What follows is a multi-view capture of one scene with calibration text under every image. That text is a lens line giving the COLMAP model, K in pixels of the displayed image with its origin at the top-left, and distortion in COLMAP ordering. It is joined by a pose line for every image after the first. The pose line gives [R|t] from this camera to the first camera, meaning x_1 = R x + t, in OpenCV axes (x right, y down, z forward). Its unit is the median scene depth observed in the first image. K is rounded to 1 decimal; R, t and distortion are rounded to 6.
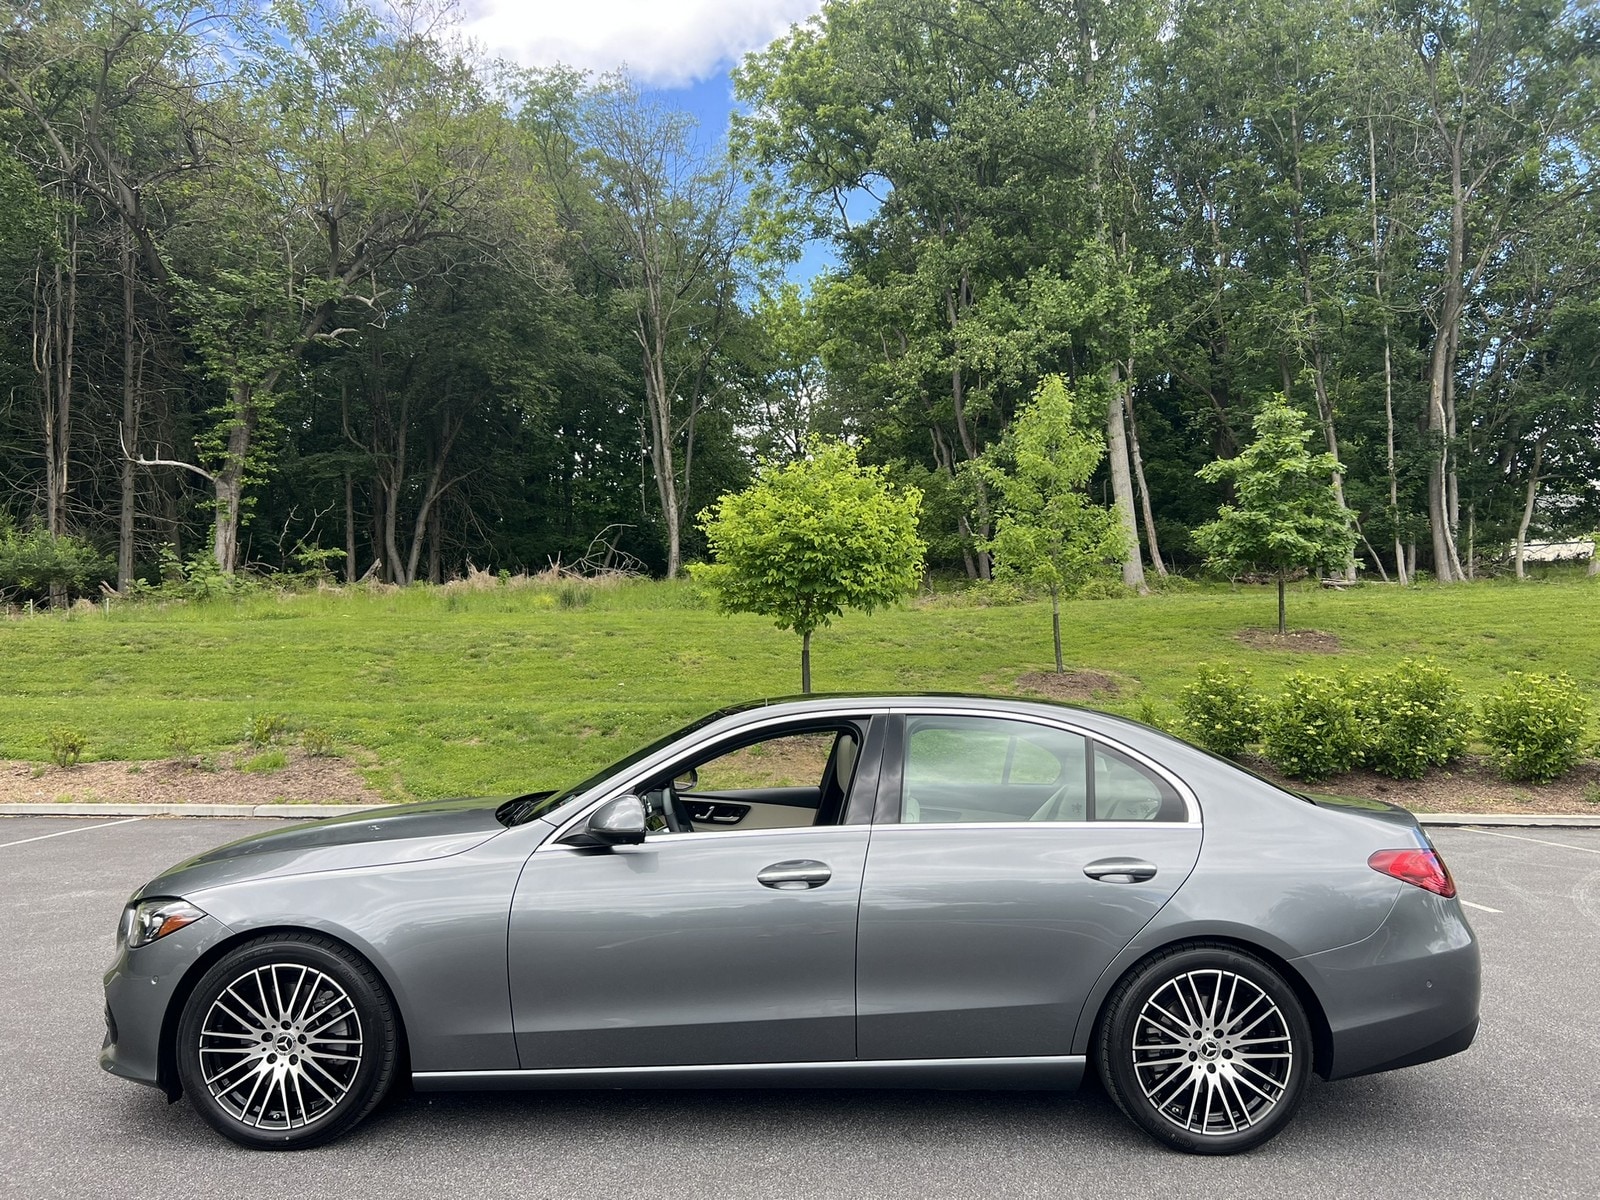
lens RADIAL K [[1203.1, 0, 796.0], [0, 1203.1, 613.6], [0, 0, 1]] dist [0.068280, -0.107245]
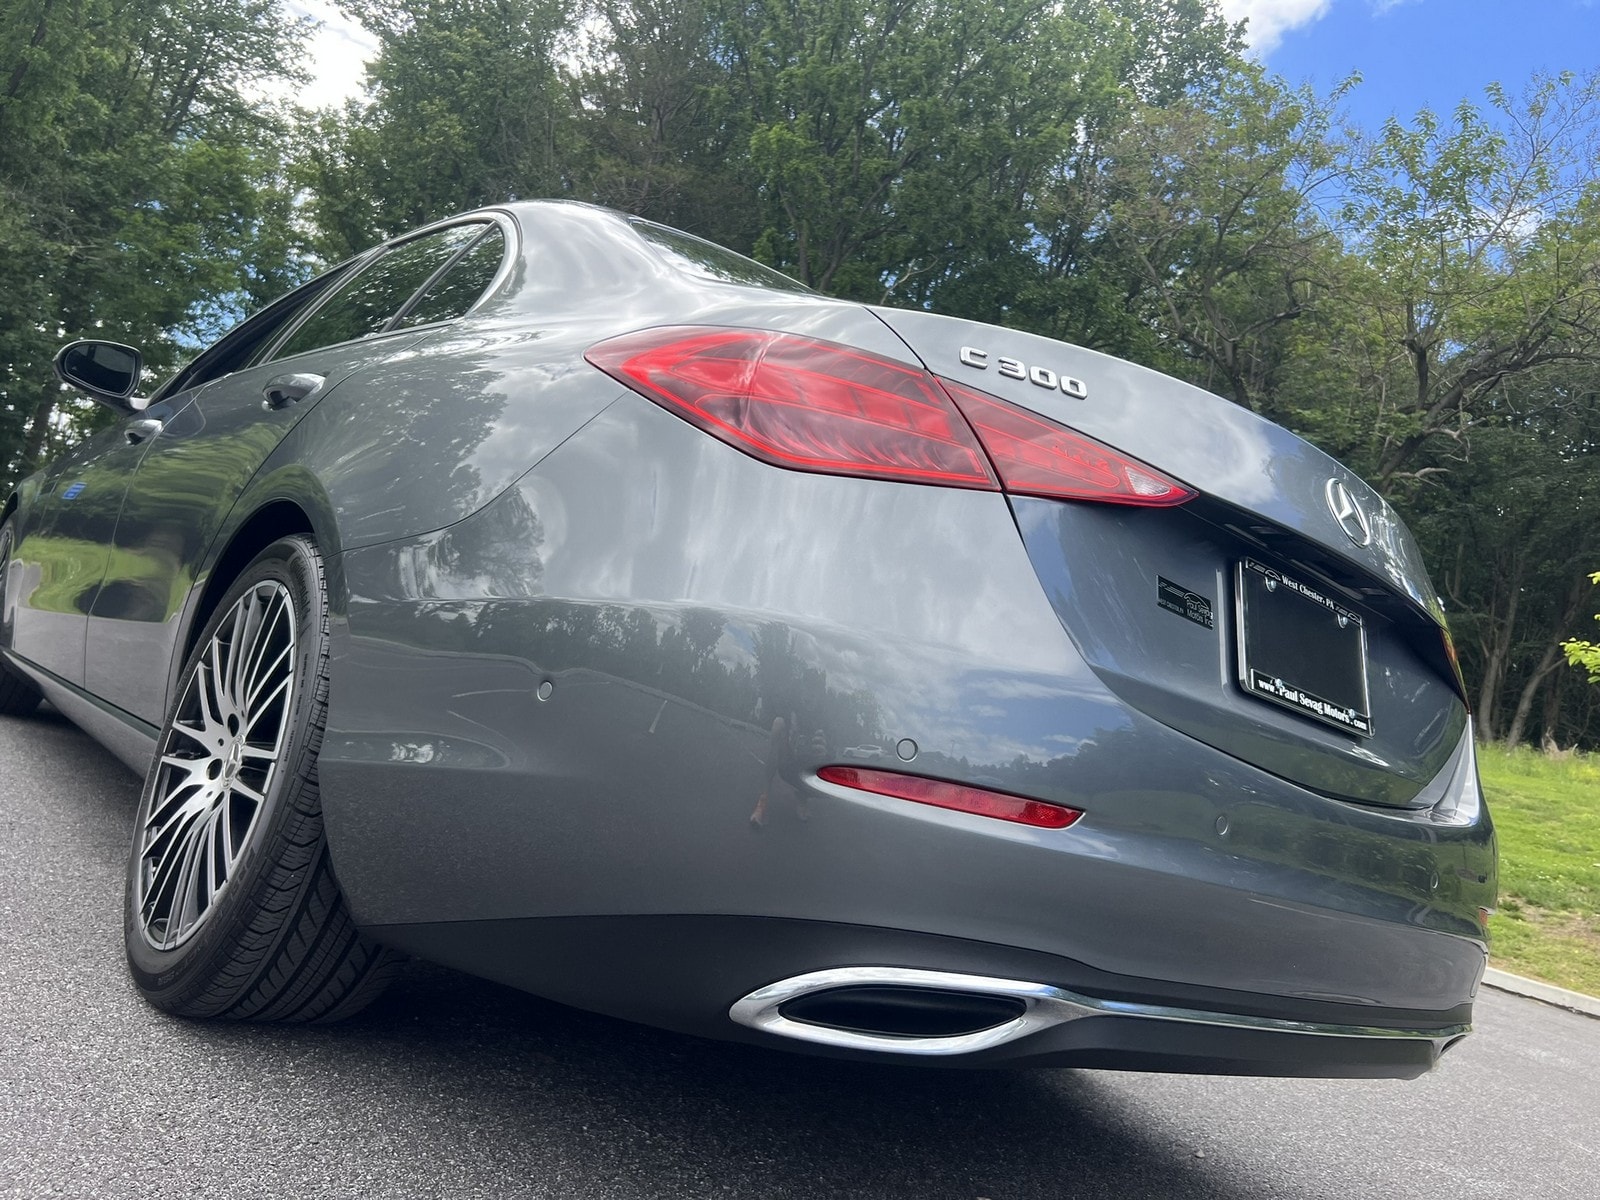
lens RADIAL K [[1214.0, 0, 801.5], [0, 1214.0, 593.7], [0, 0, 1]] dist [0.075088, -0.100193]
pose [[0.616191, 0.046898, -0.786199, 0.112528], [-0.183043, 0.979420, -0.085038, 0.041634], [0.766031, 0.196307, 0.612094, 0.122219]]
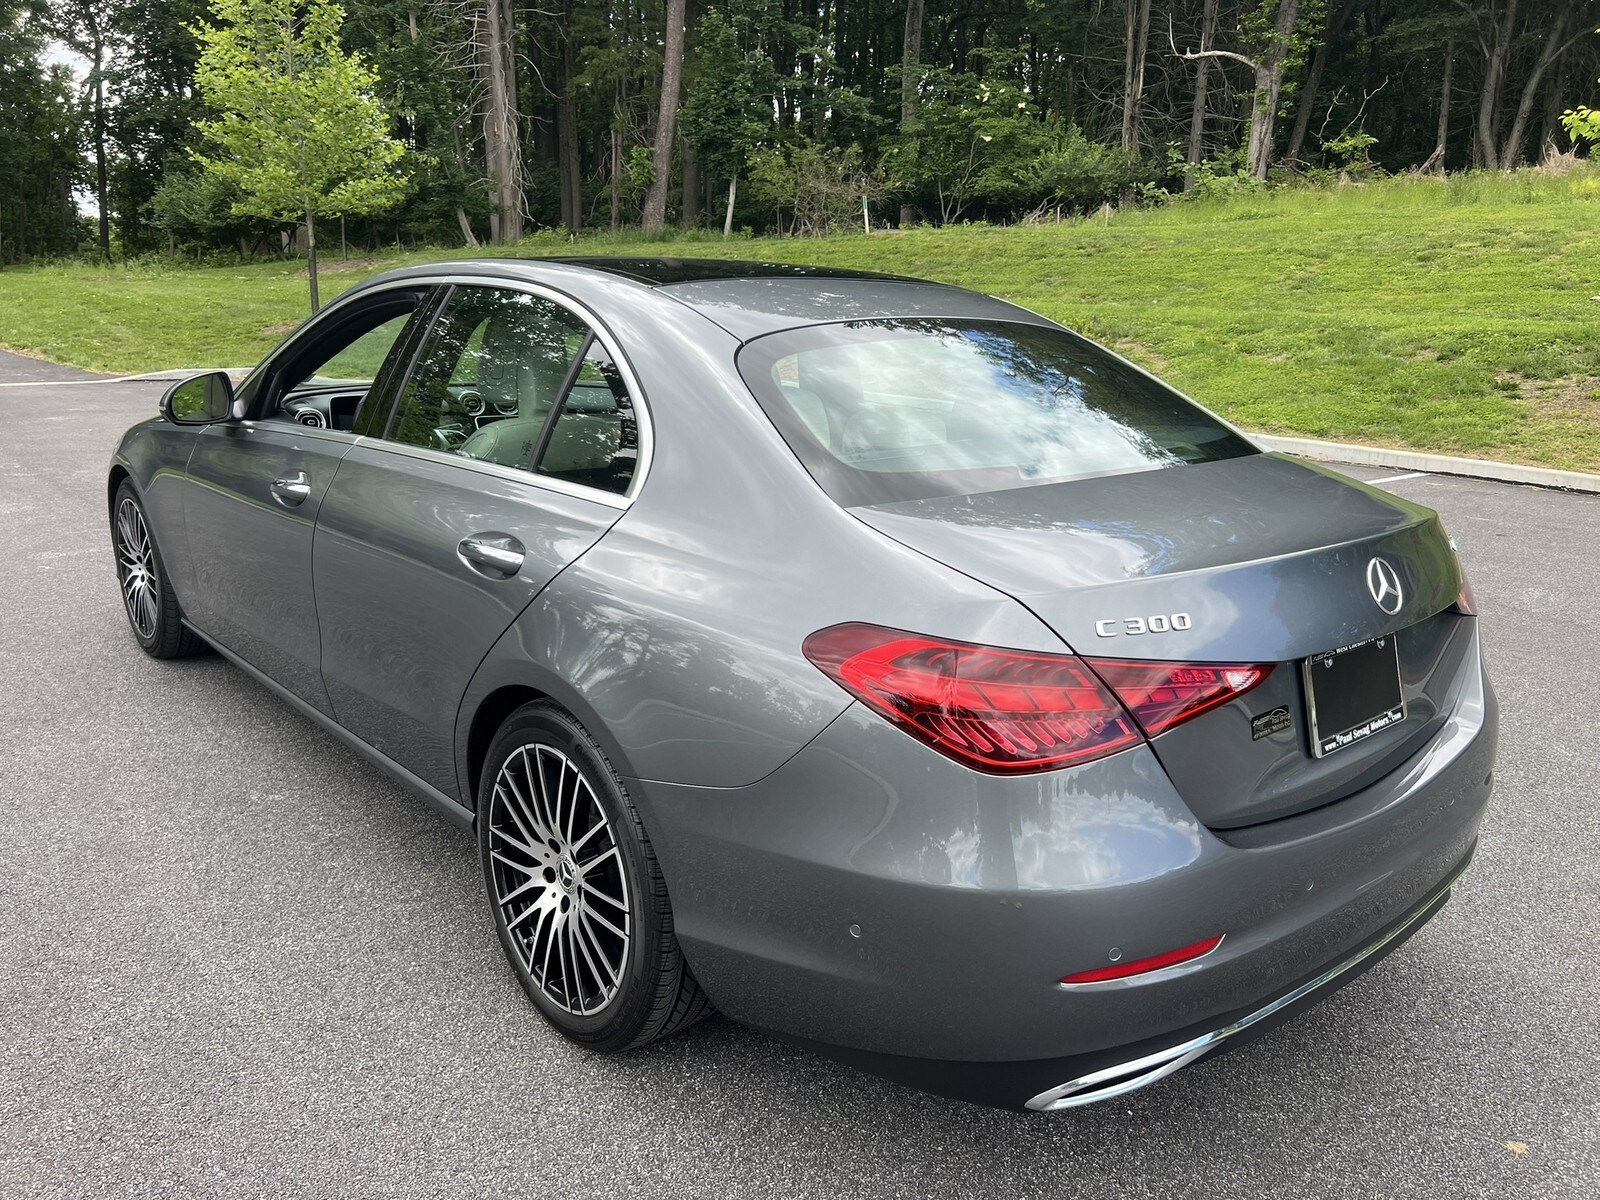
lens RADIAL K [[1209.9, 0, 805.2], [0, 1209.9, 613.8], [0, 0, 1]] dist [0.035356, -0.045016]
pose [[0.642892, 0.212147, -0.735992, 0.114542], [0.023419, 0.954985, 0.295727, 0.009661], [0.765599, -0.207357, 0.608984, 0.105977]]
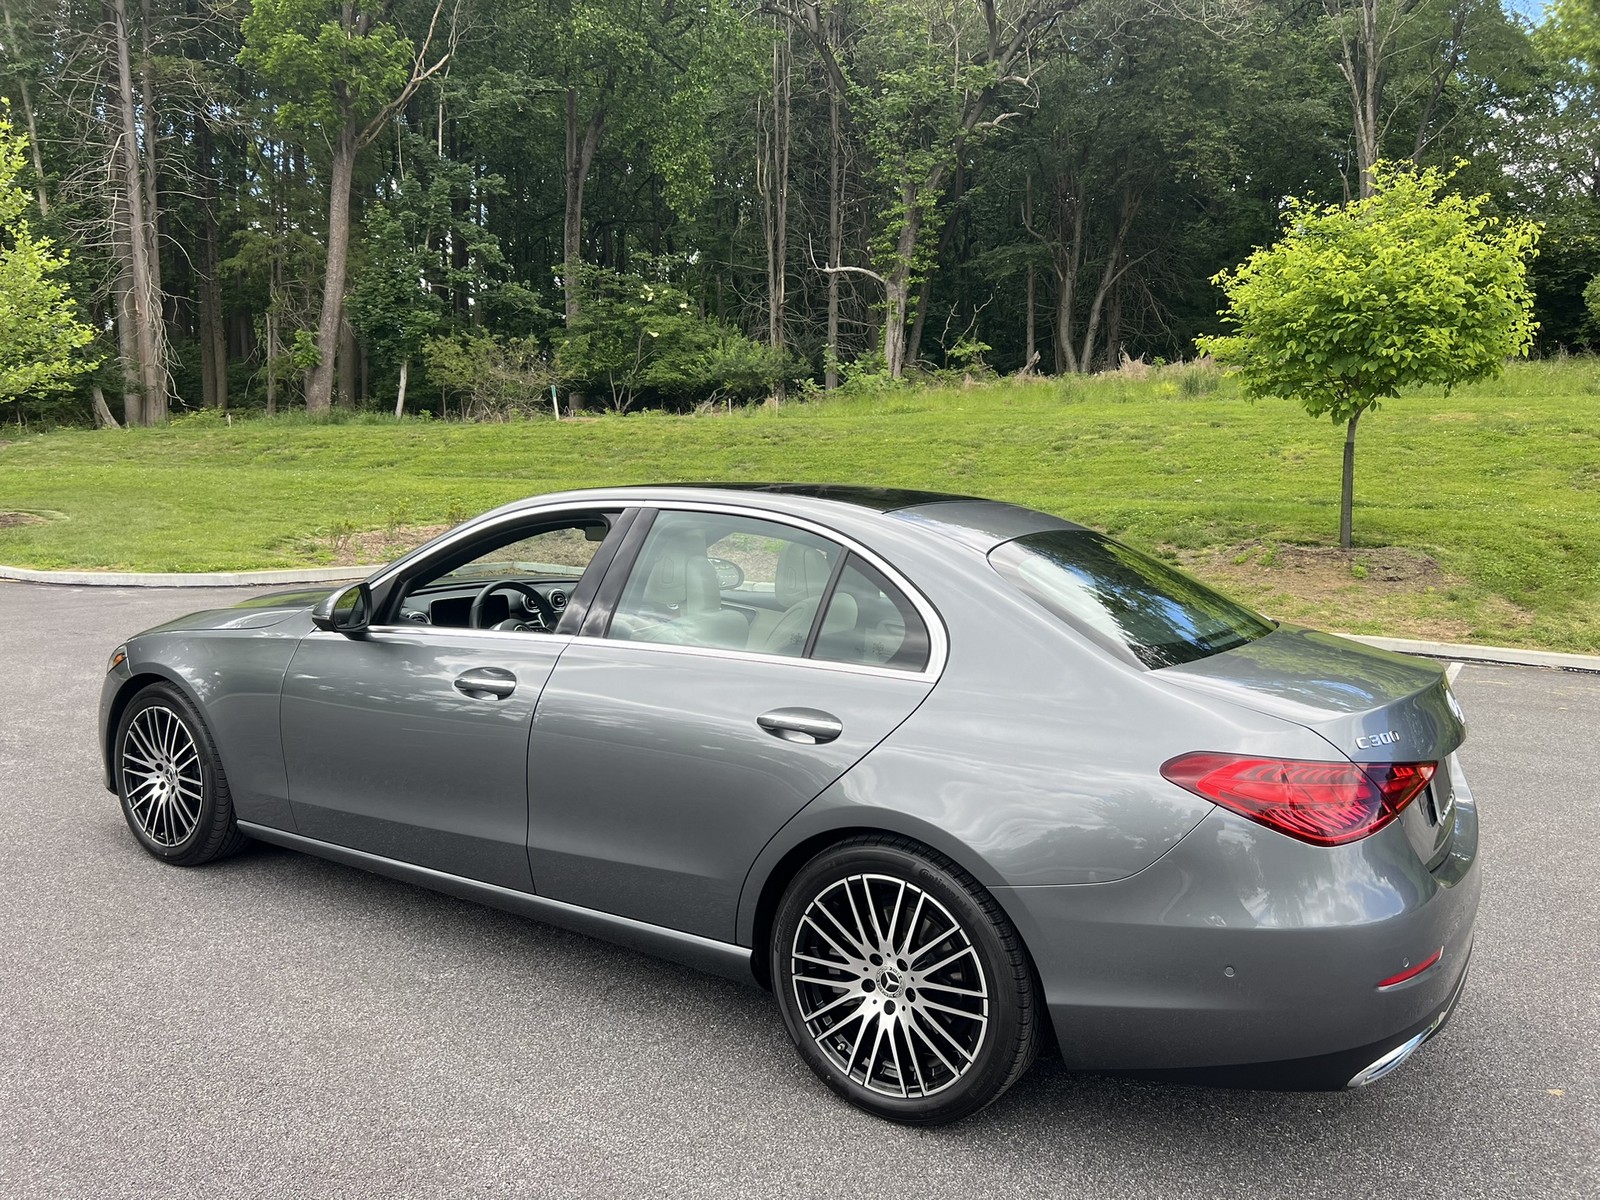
lens RADIAL K [[1203.1, 0, 796.0], [0, 1203.1, 613.6], [0, 0, 1]] dist [0.068280, -0.107245]
pose [[0.831672, 0.080144, -0.549453, 0.094345], [0.013229, 0.986388, 0.163901, 0.003568], [0.555109, -0.143581, 0.819291, 0.058270]]
